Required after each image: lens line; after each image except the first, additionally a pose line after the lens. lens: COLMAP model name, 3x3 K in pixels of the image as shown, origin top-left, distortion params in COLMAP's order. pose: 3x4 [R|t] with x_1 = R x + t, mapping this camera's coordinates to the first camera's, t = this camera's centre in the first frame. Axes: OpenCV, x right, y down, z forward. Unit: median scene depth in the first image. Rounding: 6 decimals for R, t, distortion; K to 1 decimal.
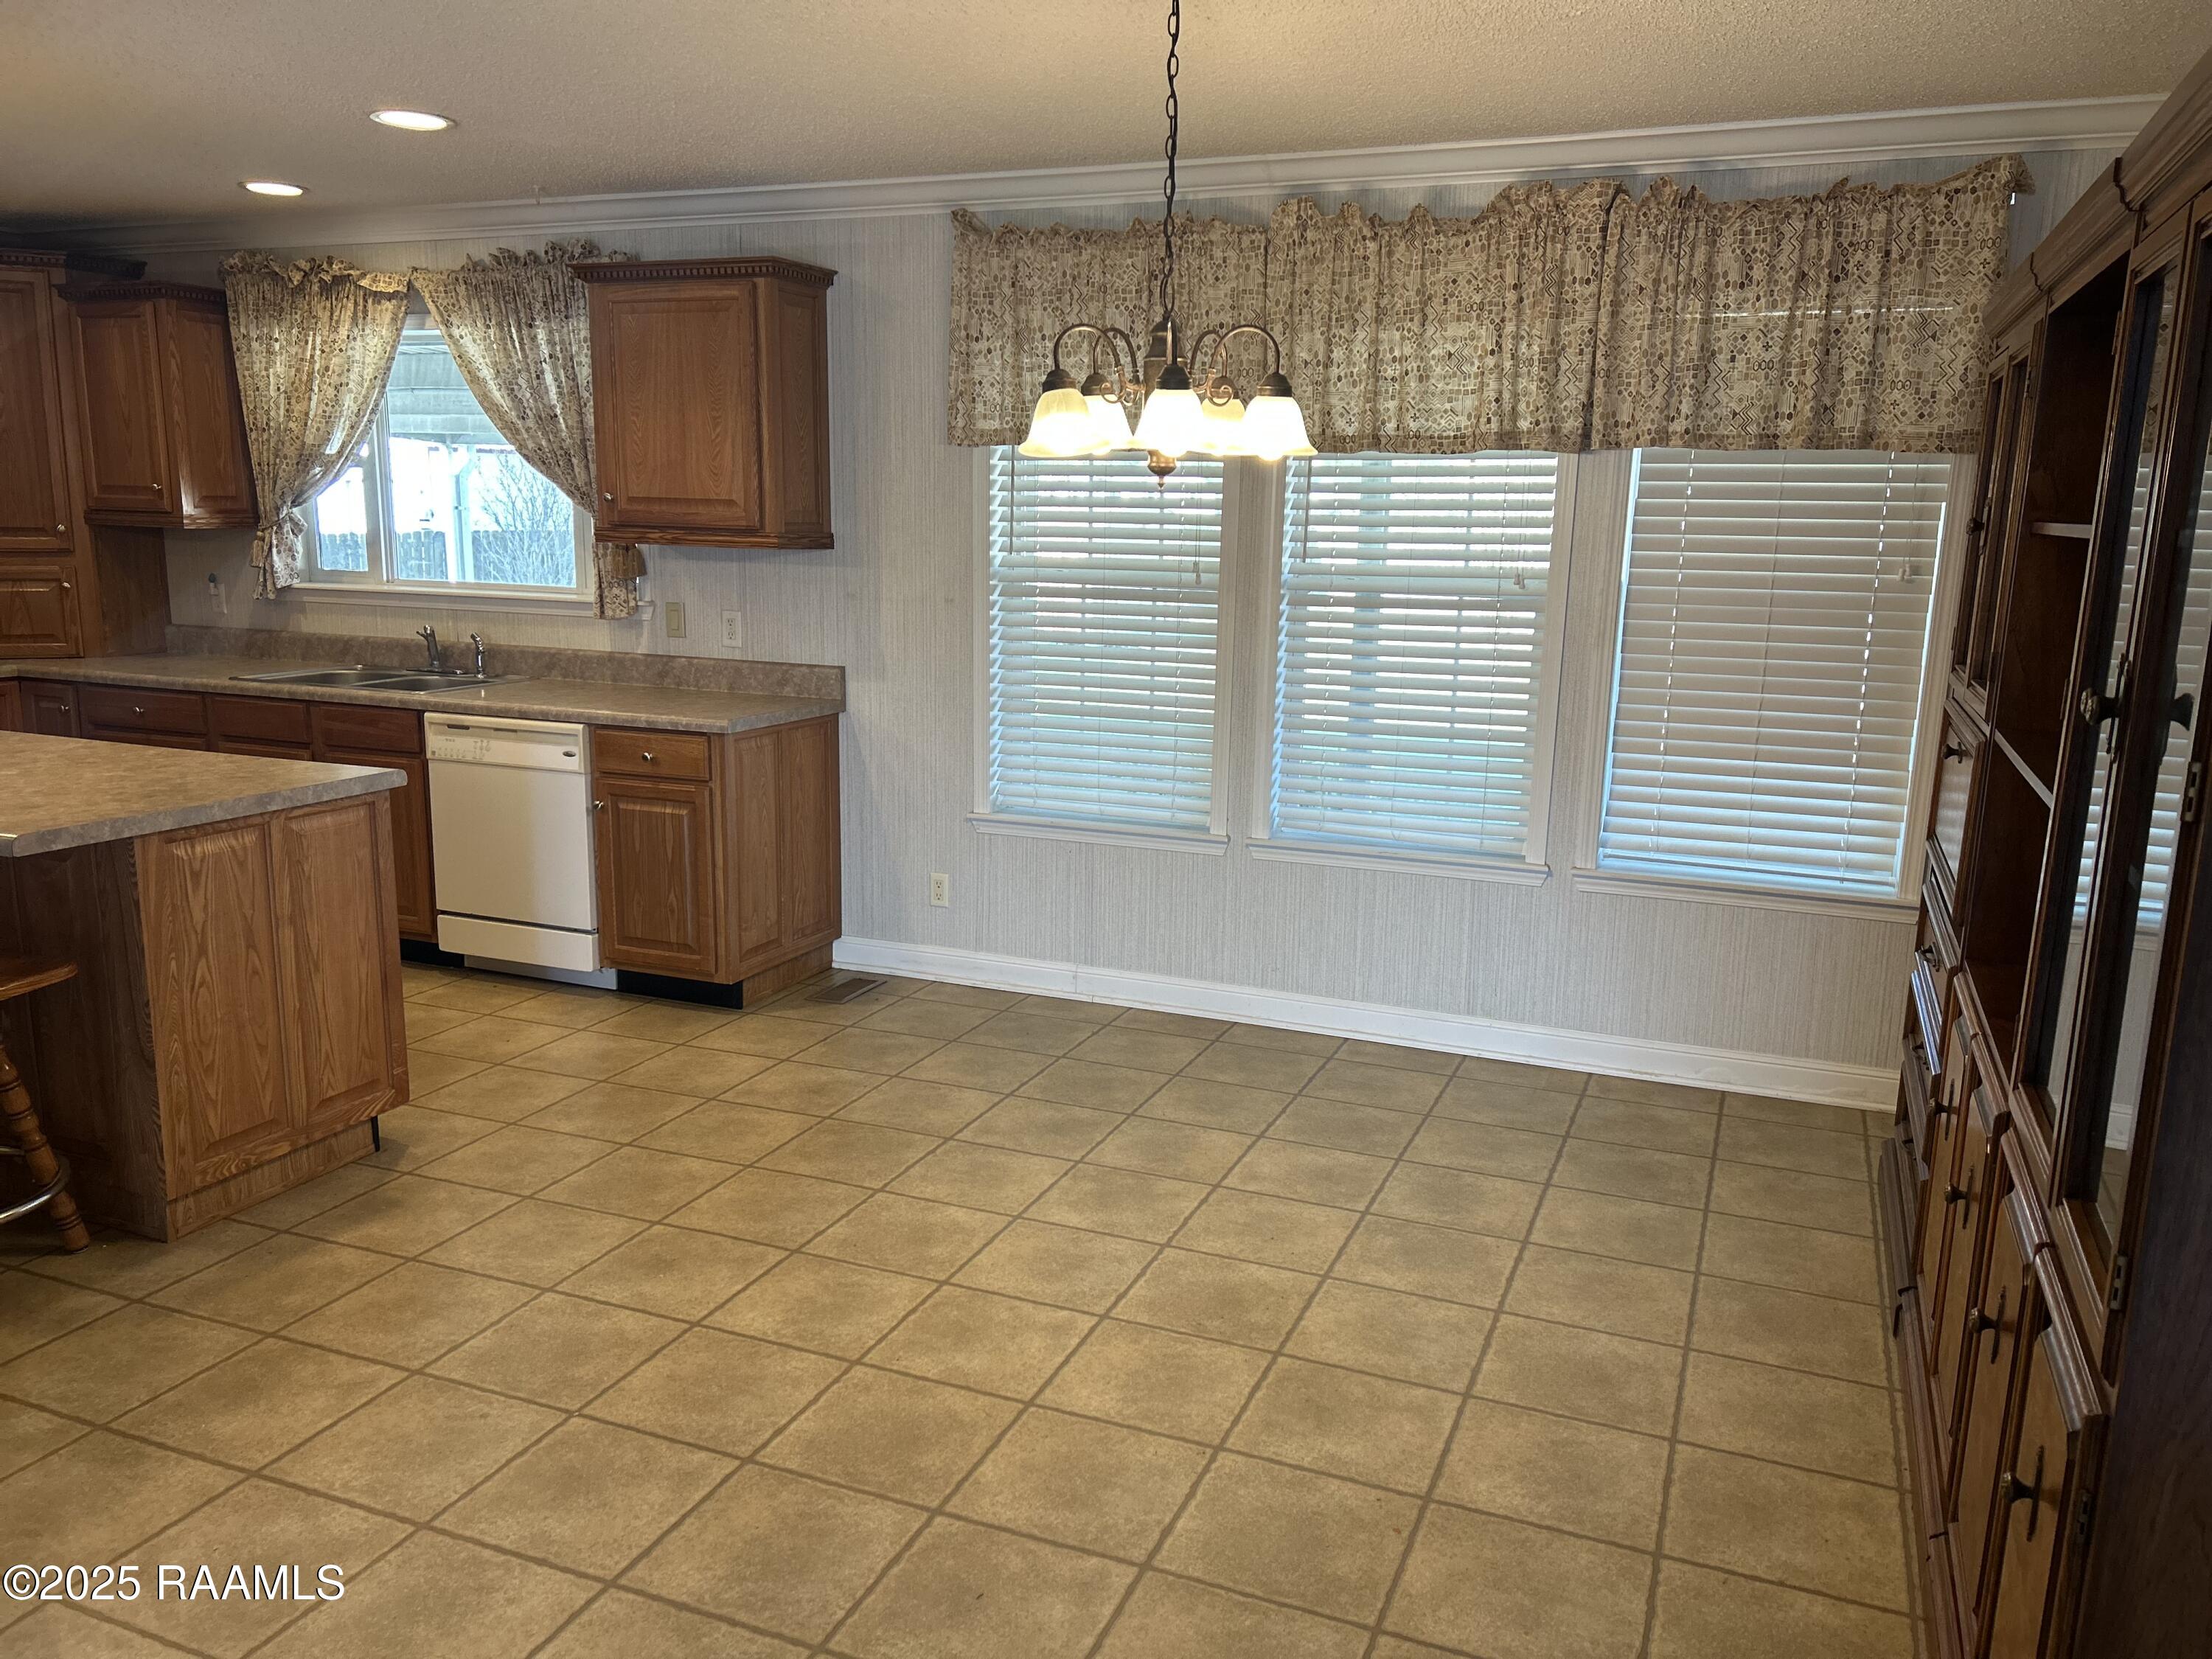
lens RADIAL K [[1676.6, 0, 1103.2], [0, 1676.6, 863.9], [0, 0, 1]] dist [0.058273, -0.066028]
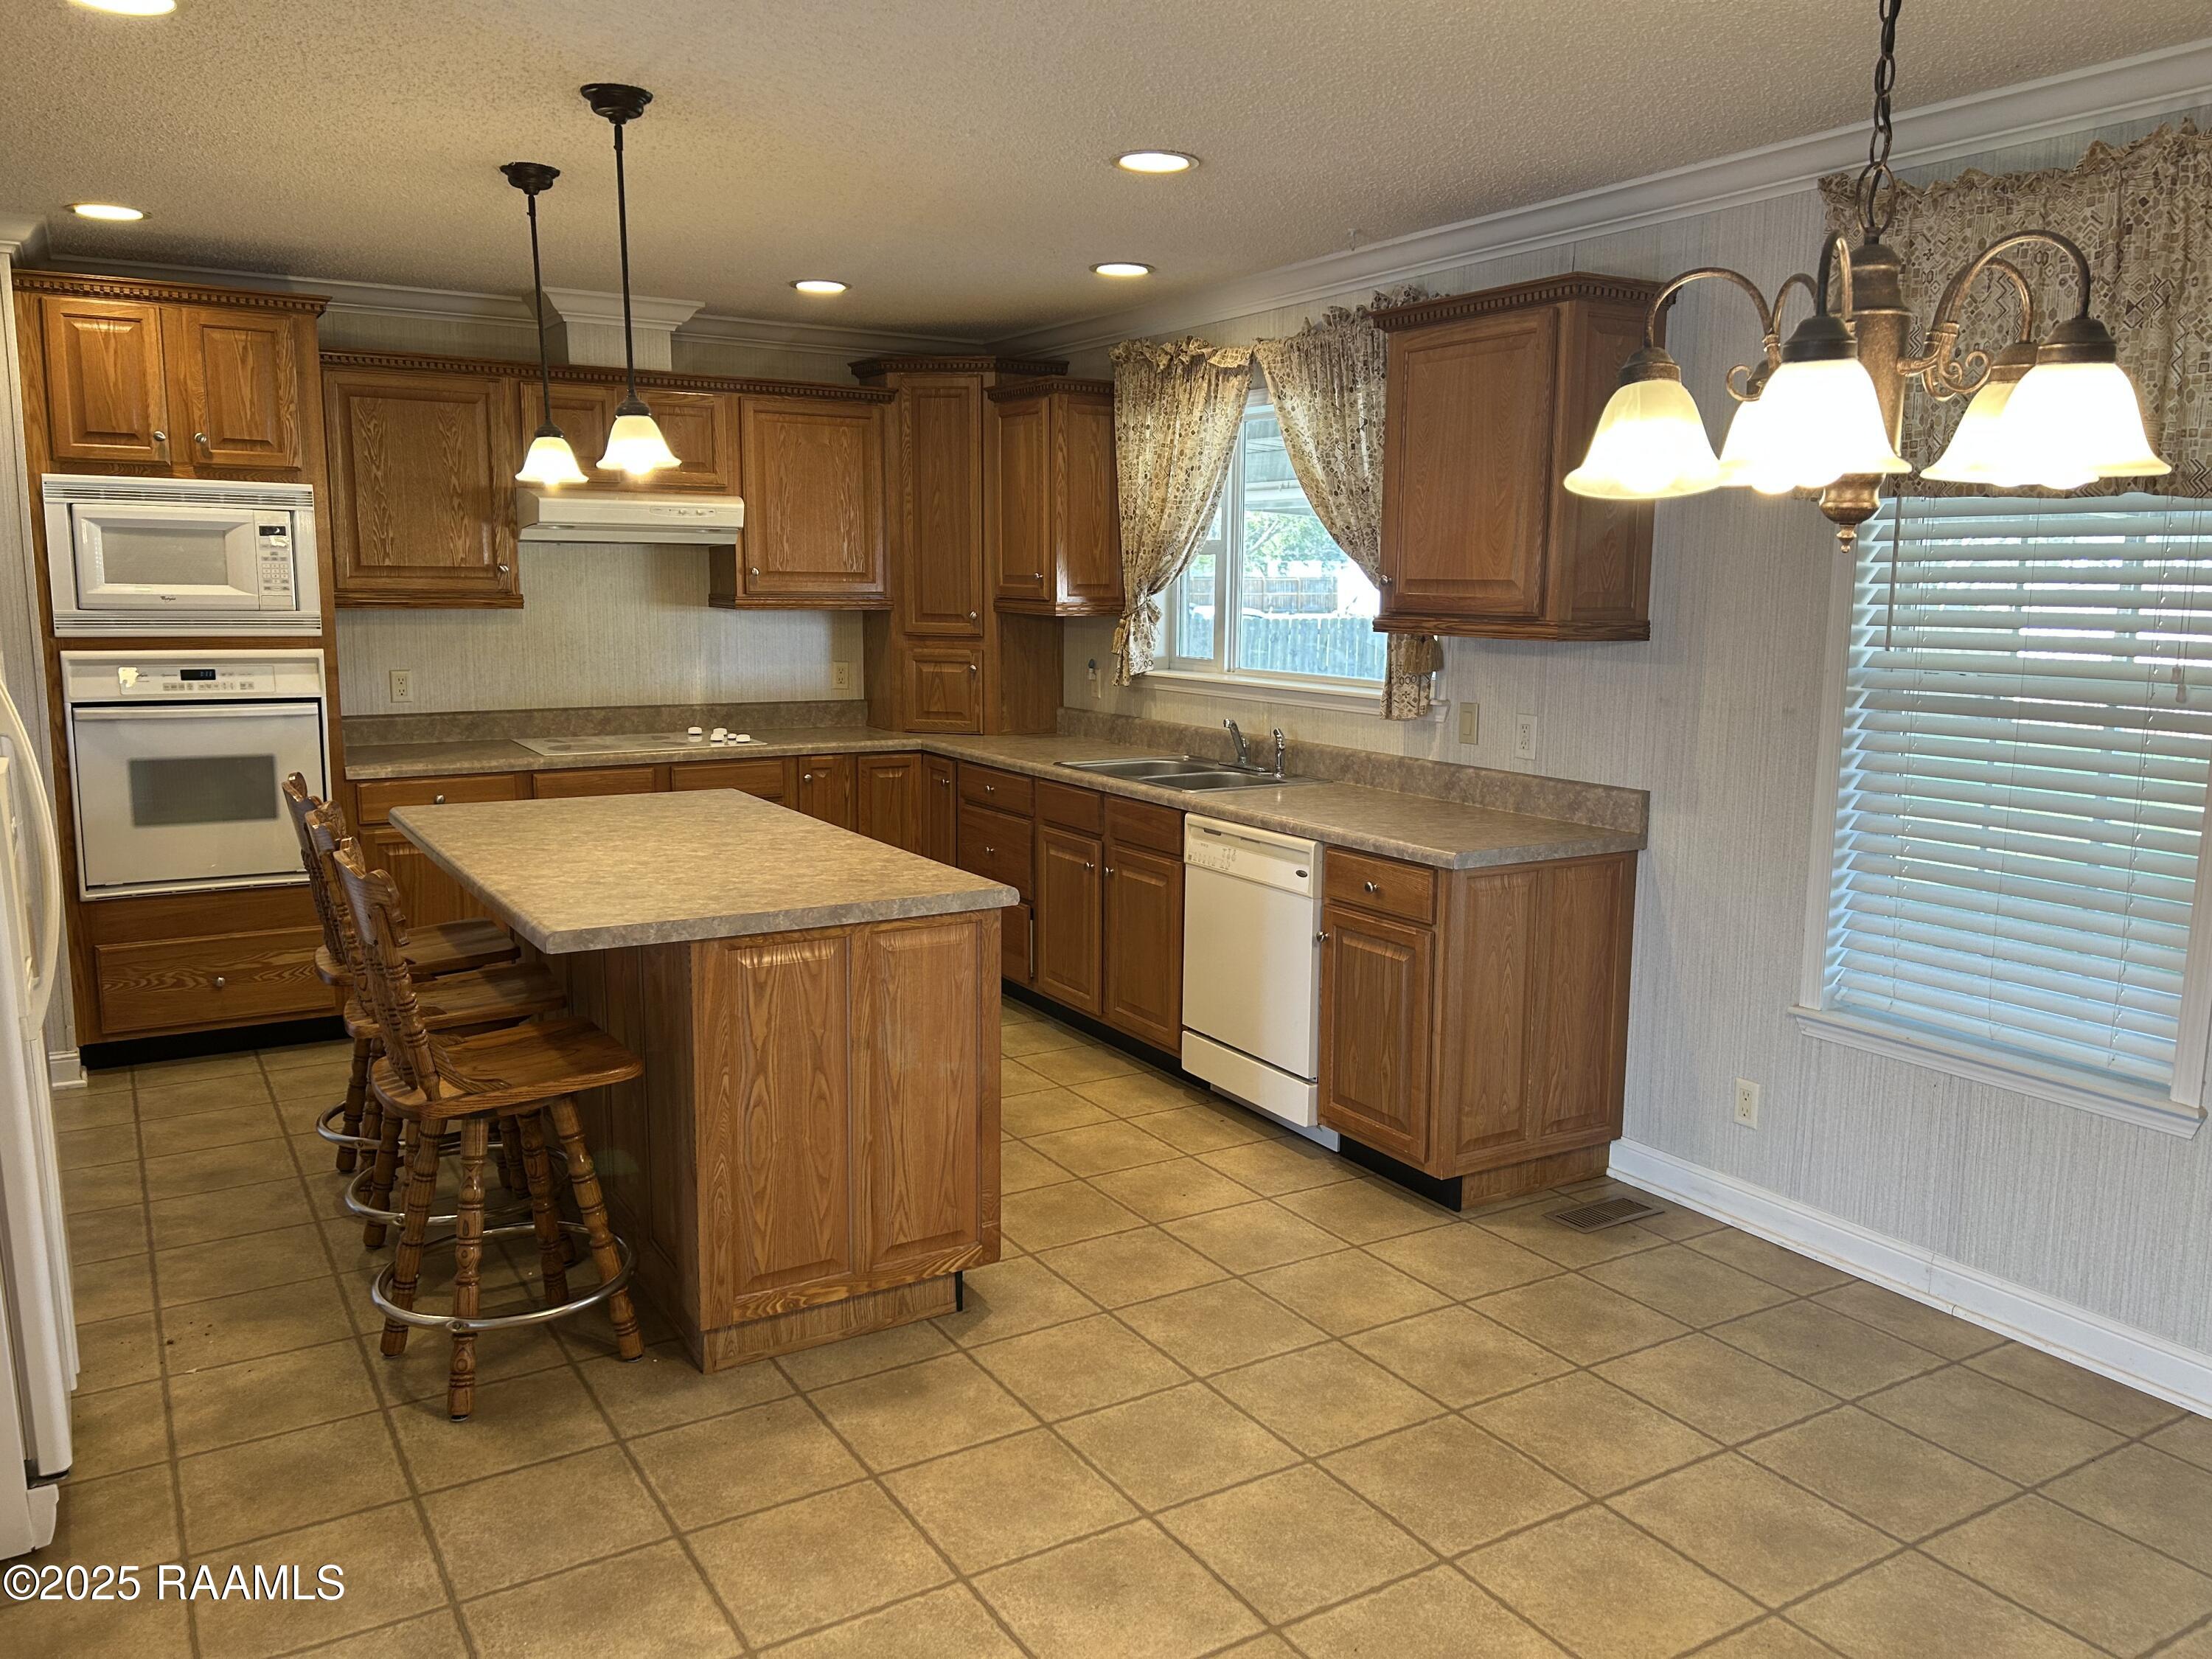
lens RADIAL K [[1675.1, 0, 1111.1], [0, 1675.1, 844.7], [0, 0, 1]] dist [0.095834, -0.109775]
pose [[0.811363, 0.083819, -0.578502, 0.099324], [-0.117868, 0.992797, -0.021466, -0.049554], [0.572536, 0.085604, 0.815398, 0.238694]]
